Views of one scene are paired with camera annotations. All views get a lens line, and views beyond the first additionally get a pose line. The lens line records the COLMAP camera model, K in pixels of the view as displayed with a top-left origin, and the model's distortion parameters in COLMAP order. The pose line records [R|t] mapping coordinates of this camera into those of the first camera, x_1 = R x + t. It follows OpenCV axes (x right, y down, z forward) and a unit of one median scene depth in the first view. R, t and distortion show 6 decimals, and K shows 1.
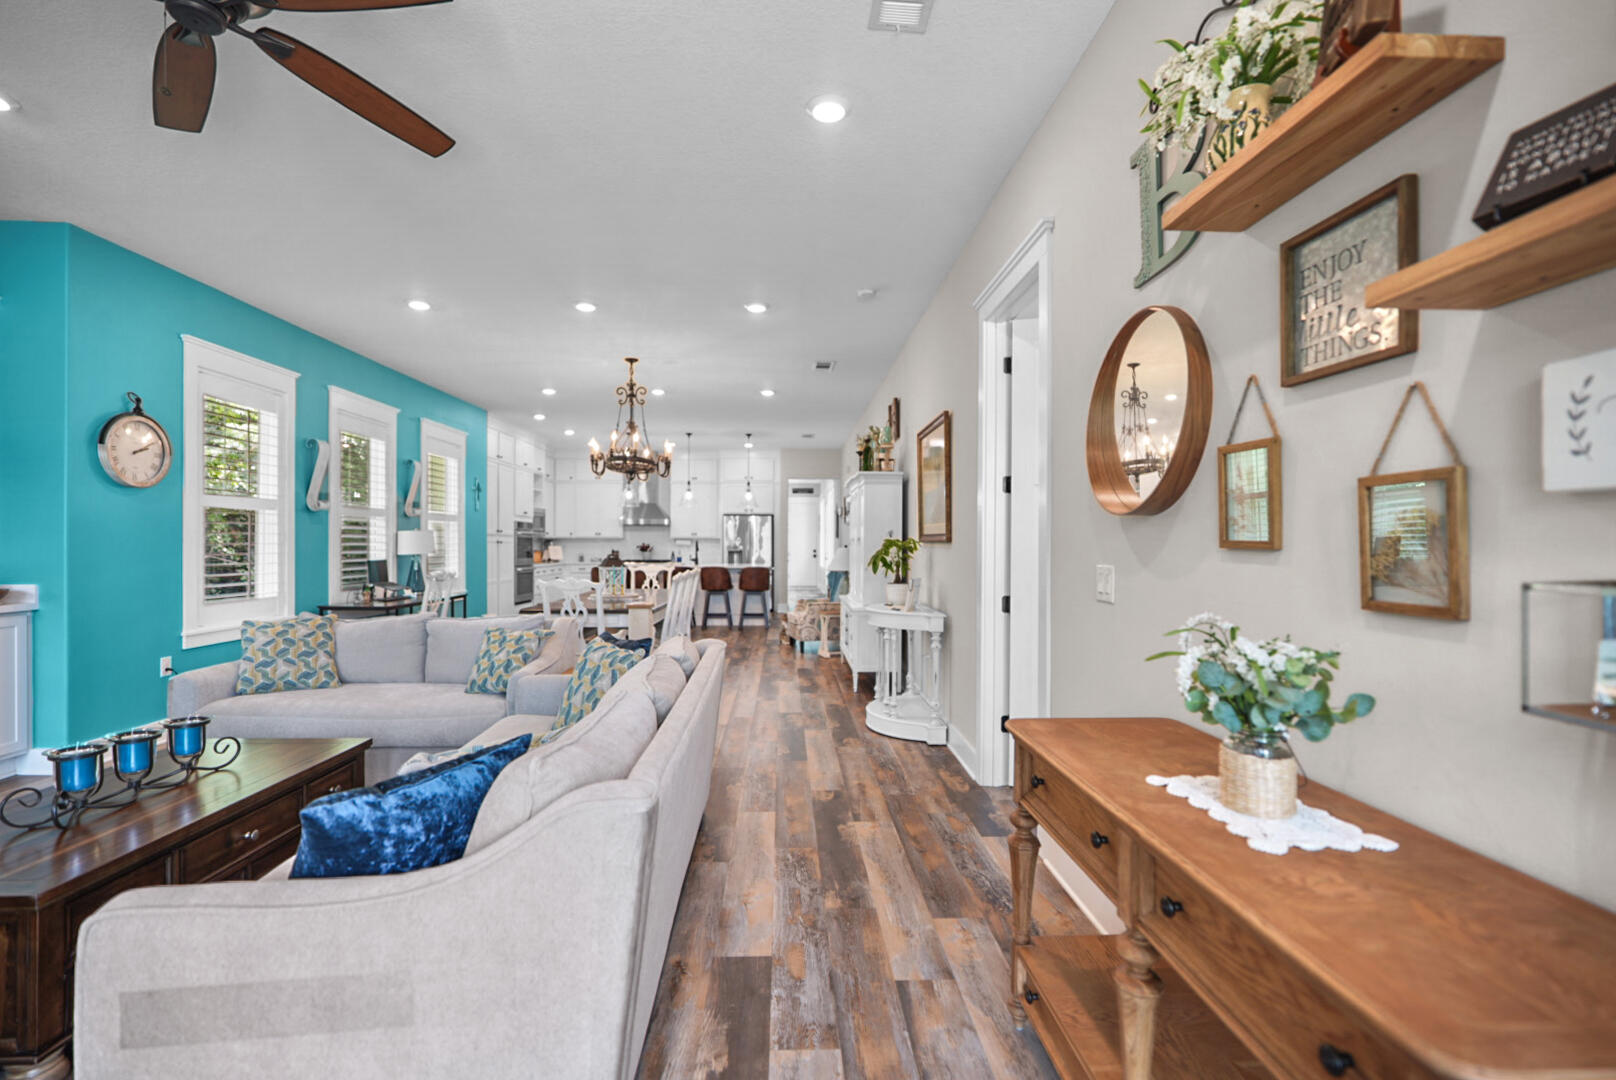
lens RADIAL K [[720.7, 0, 813.6], [0, 720.7, 537.6], [0, 0, 1]] dist [0.005051, -0.000382]
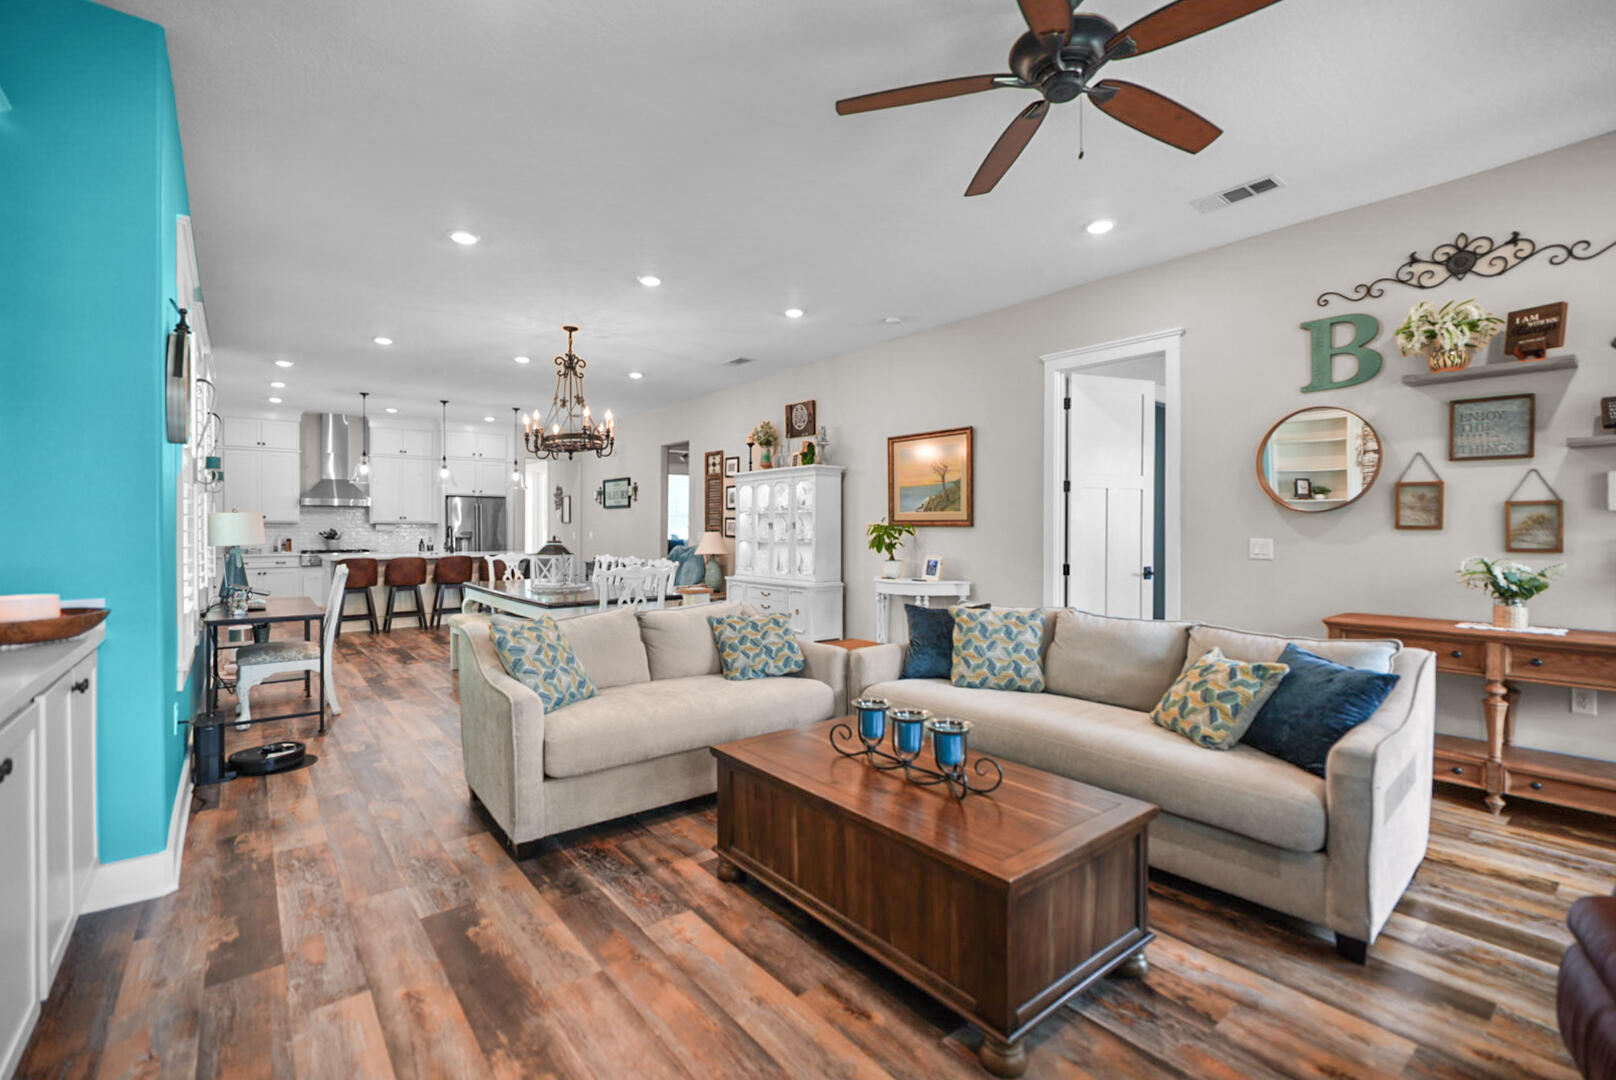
lens RADIAL K [[720.7, 0, 817.8], [0, 720.7, 540.8], [0, 0, 1]] dist [0.005051, -0.000382]
pose [[0.798727, -0.014514, 0.601518, -0.705301], [-0.001086, 0.999673, 0.025563, -0.000952], [-0.601692, -0.021072, 0.798450, 0.098560]]
